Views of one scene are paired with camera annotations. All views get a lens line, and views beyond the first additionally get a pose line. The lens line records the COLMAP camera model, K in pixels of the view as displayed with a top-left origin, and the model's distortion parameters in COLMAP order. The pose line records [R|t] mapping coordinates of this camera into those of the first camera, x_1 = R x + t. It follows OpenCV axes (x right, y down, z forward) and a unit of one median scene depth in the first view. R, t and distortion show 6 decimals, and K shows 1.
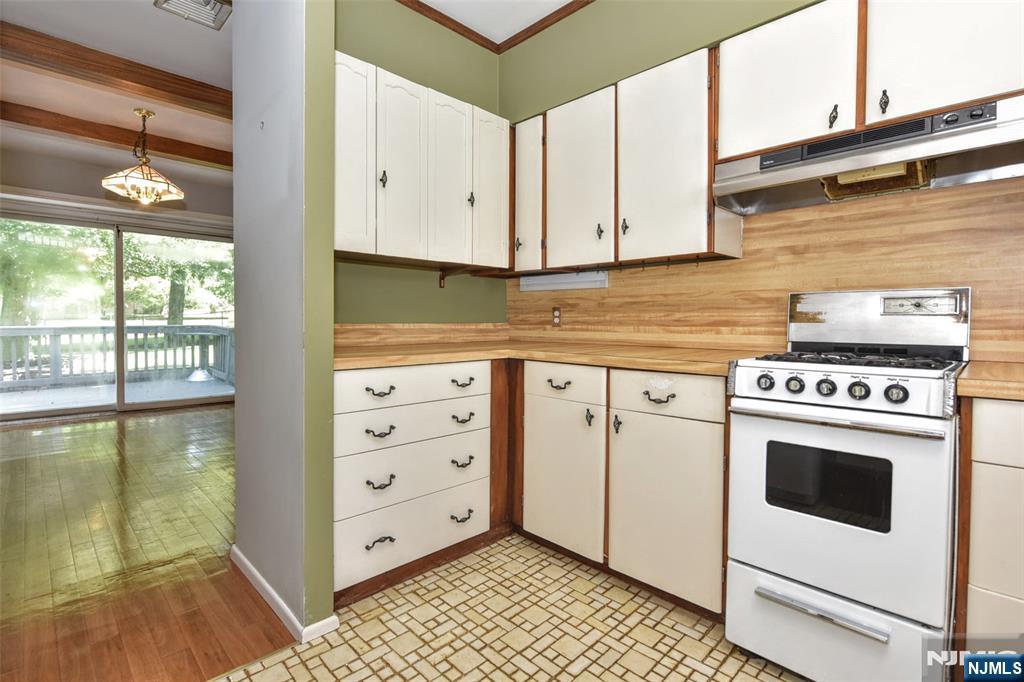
lens RADIAL K [[476.4, 0, 506.3], [0, 476.4, 333.6], [0, 0, 1]] dist [-0.001872, -0.000276]
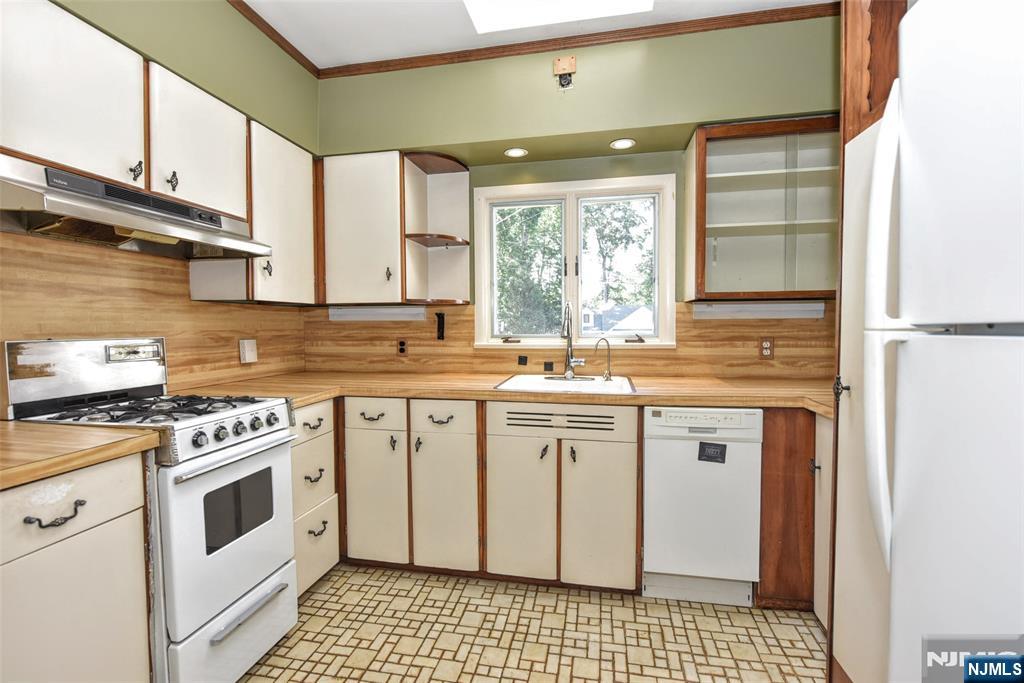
lens RADIAL K [[476.4, 0, 510.7], [0, 476.4, 342.2], [0, 0, 1]] dist [-0.001872, -0.000276]
pose [[-0.568637, -0.034378, 0.821870, -0.506837], [0.020957, 0.998197, 0.056254, -0.113662], [-0.822322, 0.049212, -0.566891, 0.792992]]
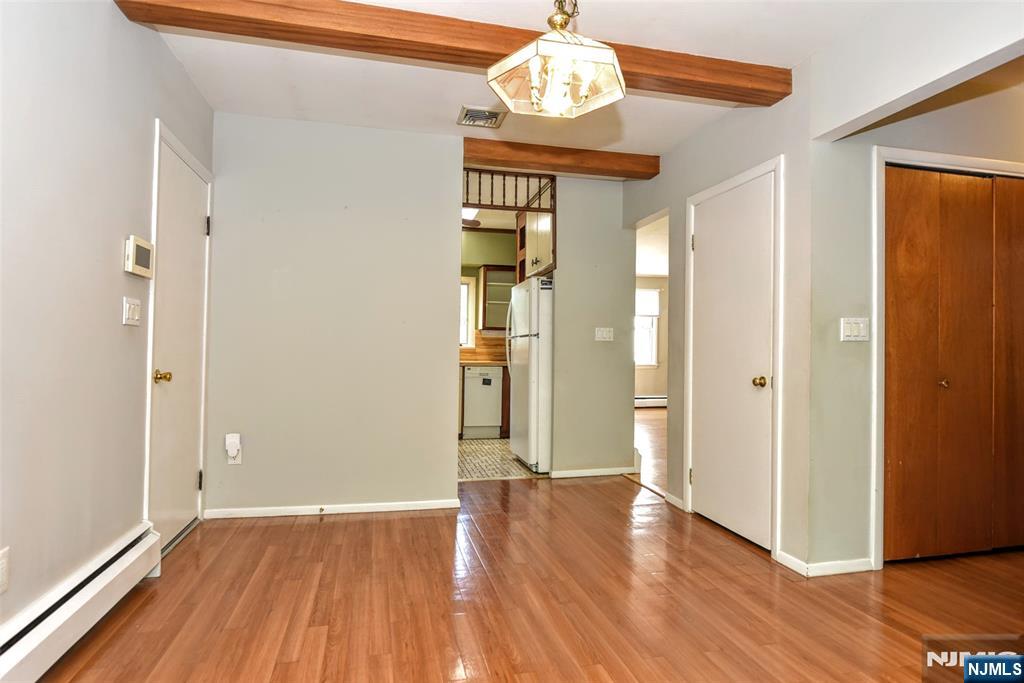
lens RADIAL K [[549.9, 0, 511.8], [0, 549.9, 342.1], [0, 0, 1]] dist [-0.007256, -0.000618]
pose [[-0.849373, -0.017613, 0.527499, -2.957155], [-0.011913, 0.999828, 0.014202, -0.110785], [-0.527658, 0.005779, -0.849437, 4.253206]]
